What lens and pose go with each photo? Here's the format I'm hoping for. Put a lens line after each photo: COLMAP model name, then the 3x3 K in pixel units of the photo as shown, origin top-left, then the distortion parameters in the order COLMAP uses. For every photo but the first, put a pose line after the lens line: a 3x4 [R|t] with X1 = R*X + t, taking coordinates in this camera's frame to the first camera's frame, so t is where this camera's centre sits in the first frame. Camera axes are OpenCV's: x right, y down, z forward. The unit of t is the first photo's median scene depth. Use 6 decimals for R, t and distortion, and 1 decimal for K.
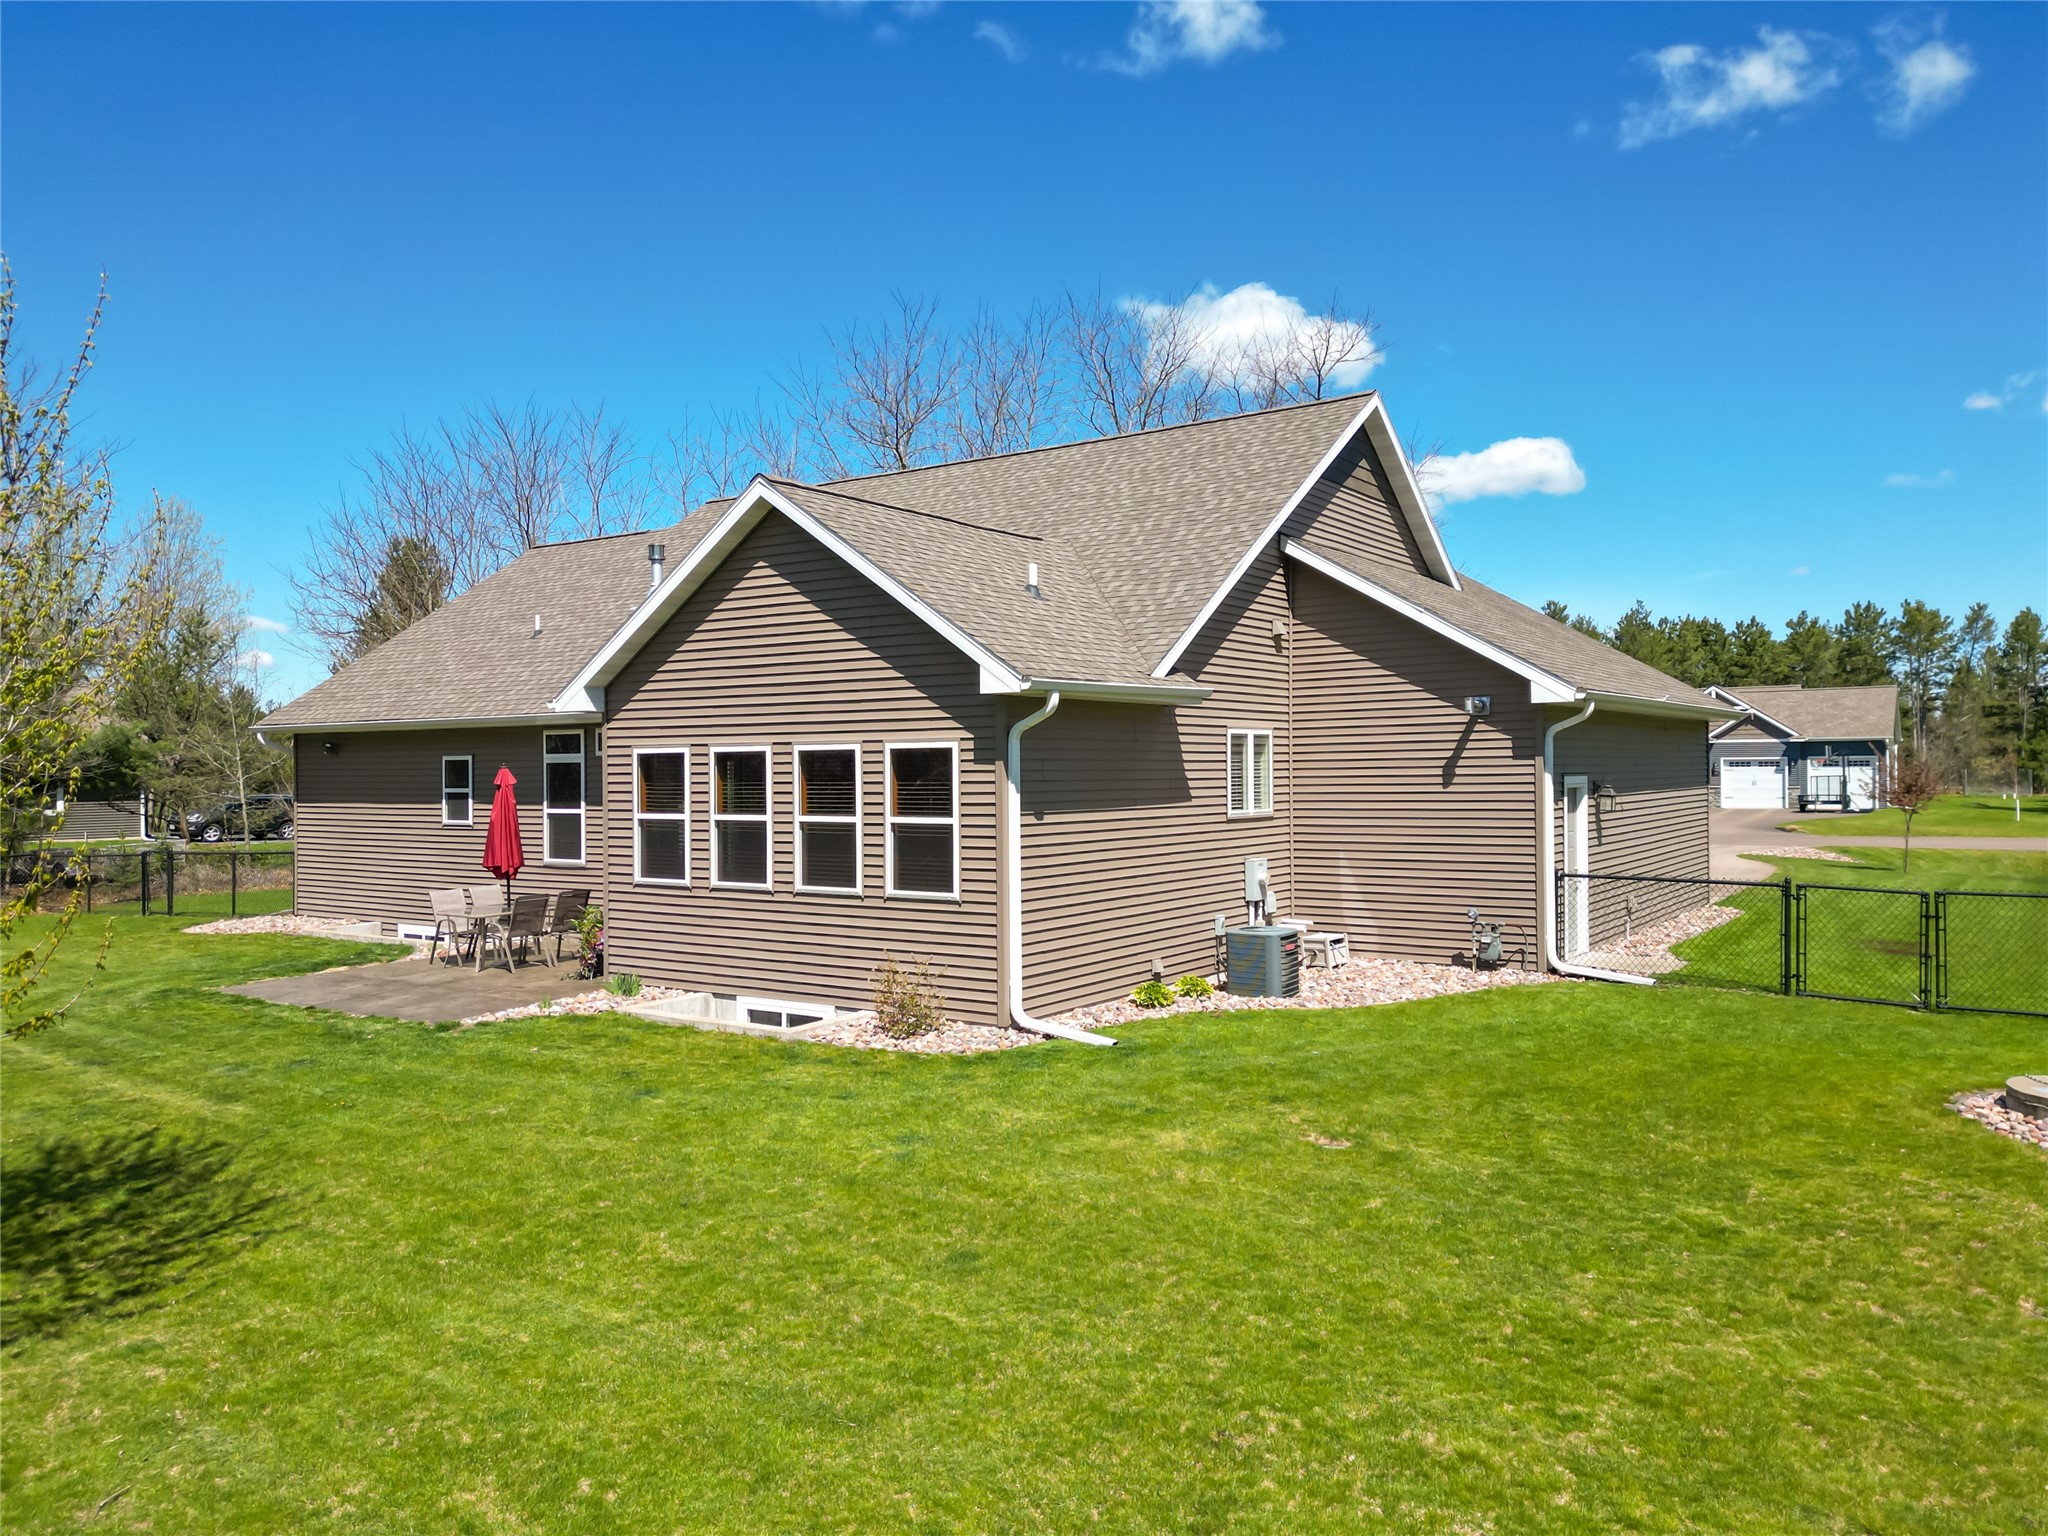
lens RADIAL K [[1462.8, 0, 1024.0], [0, 1462.8, 768.0], [0, 0, 1]] dist [0.076039, -0.002620]
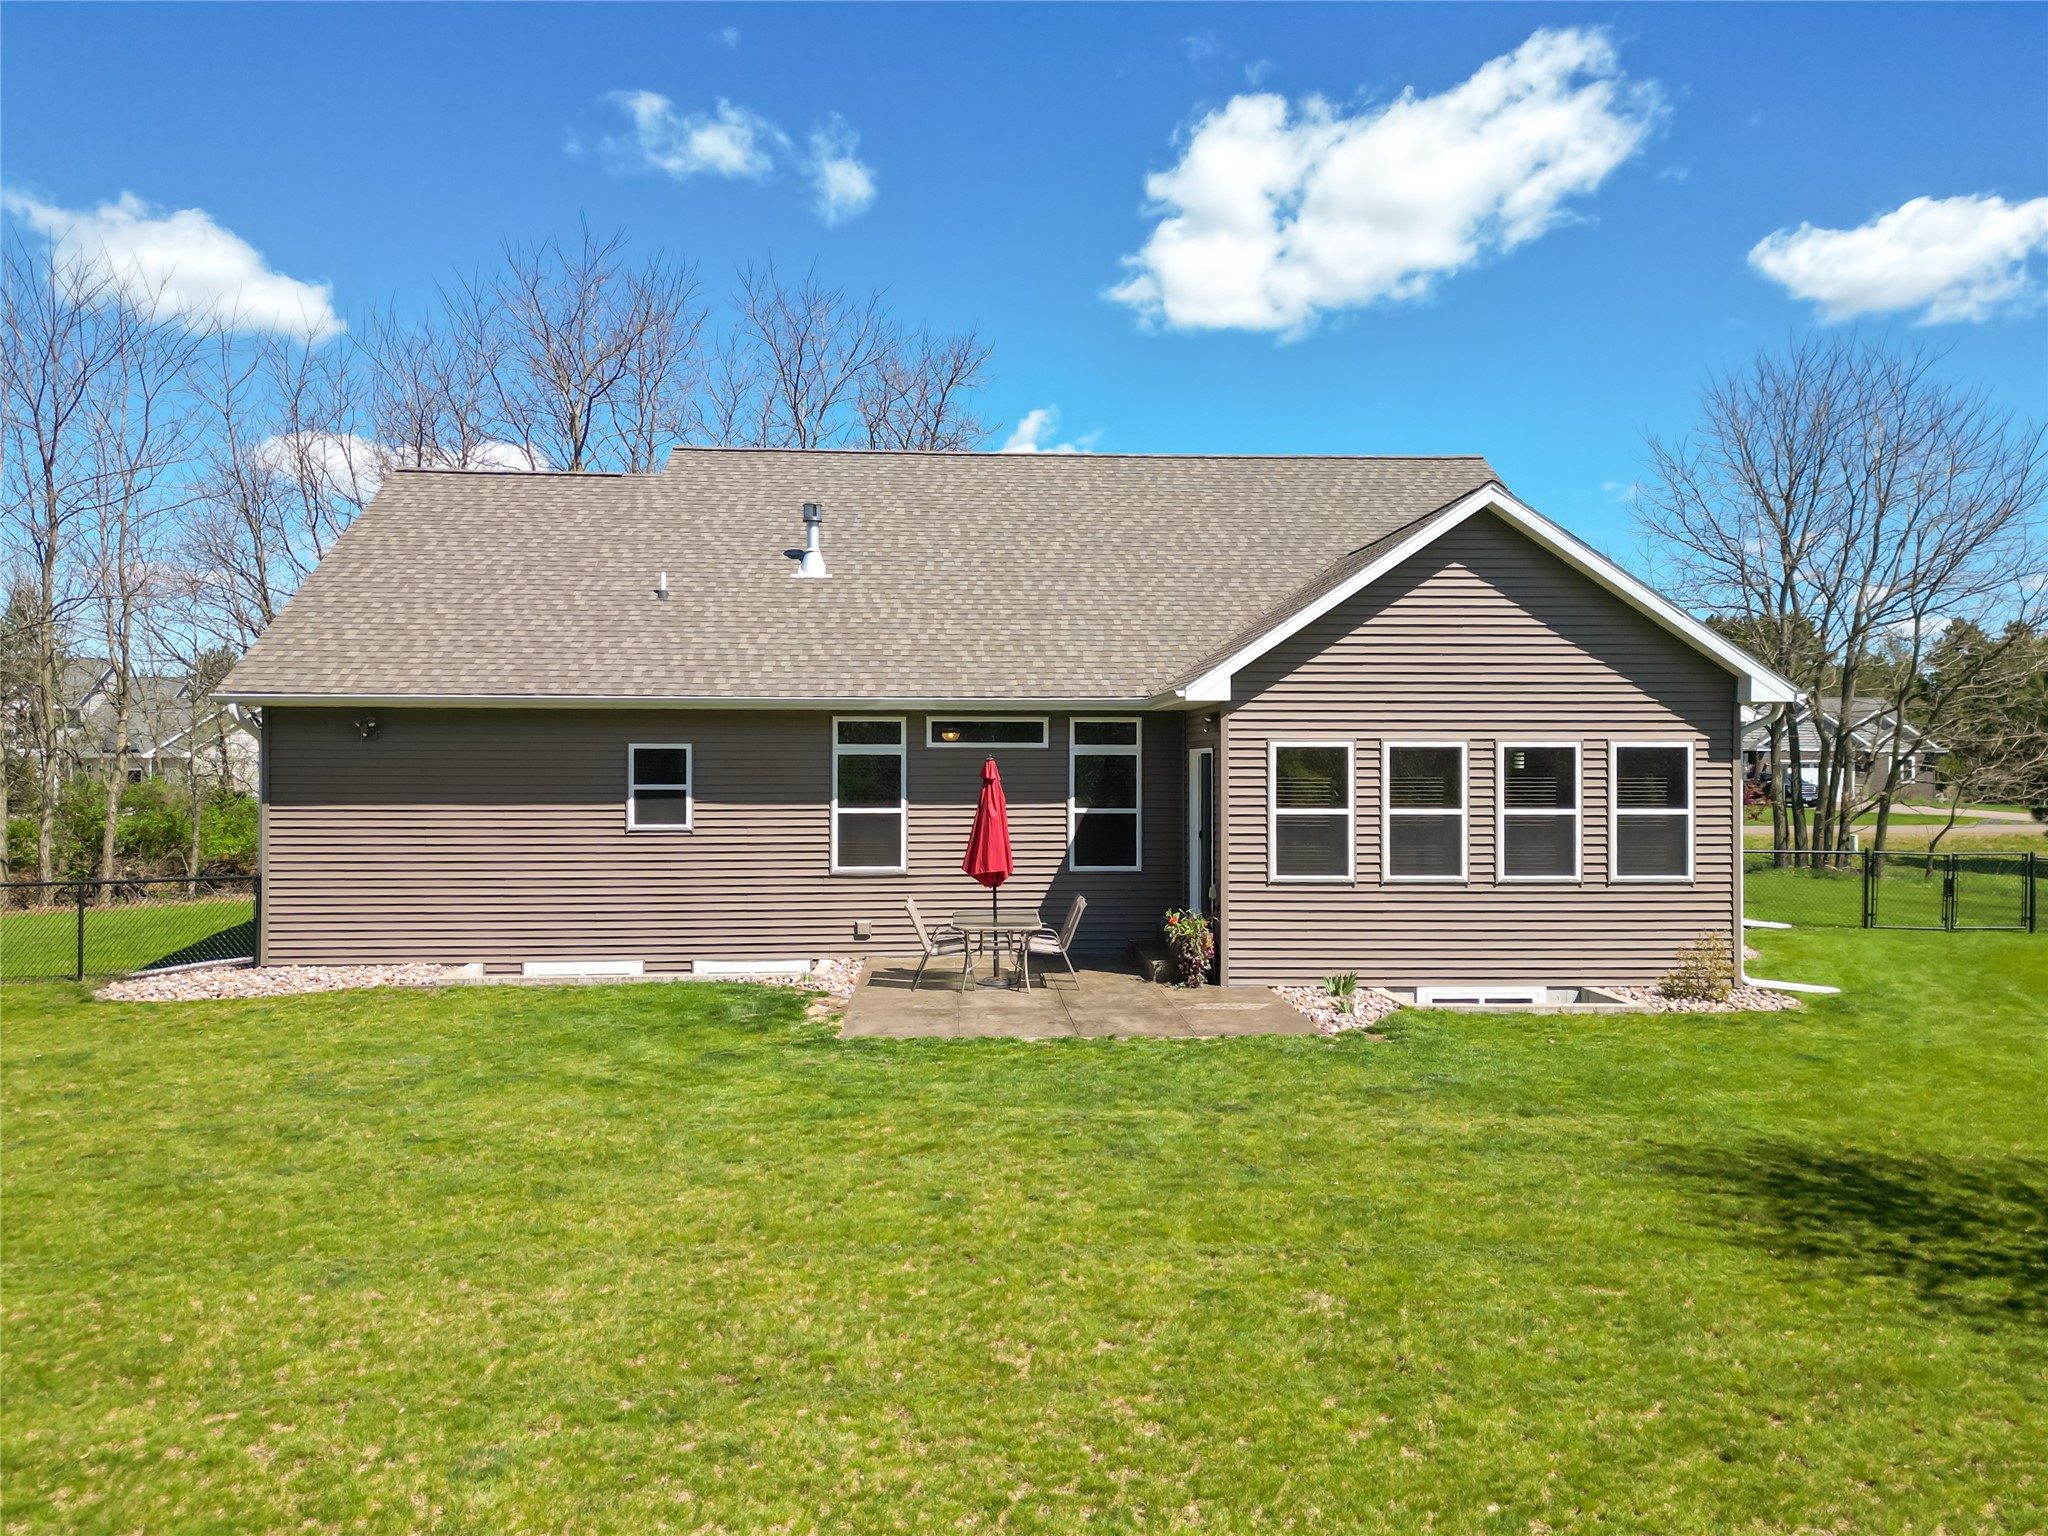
lens RADIAL K [[1481.4, 0, 1032.2], [0, 1481.4, 762.8], [0, 0, 1]] dist [0.073948, -0.080285]
pose [[0.789578, 0.011426, 0.613543, -1.013771], [-0.007912, 0.999933, -0.008440, 0.010382], [-0.613599, 0.001809, 0.789616, 0.342777]]
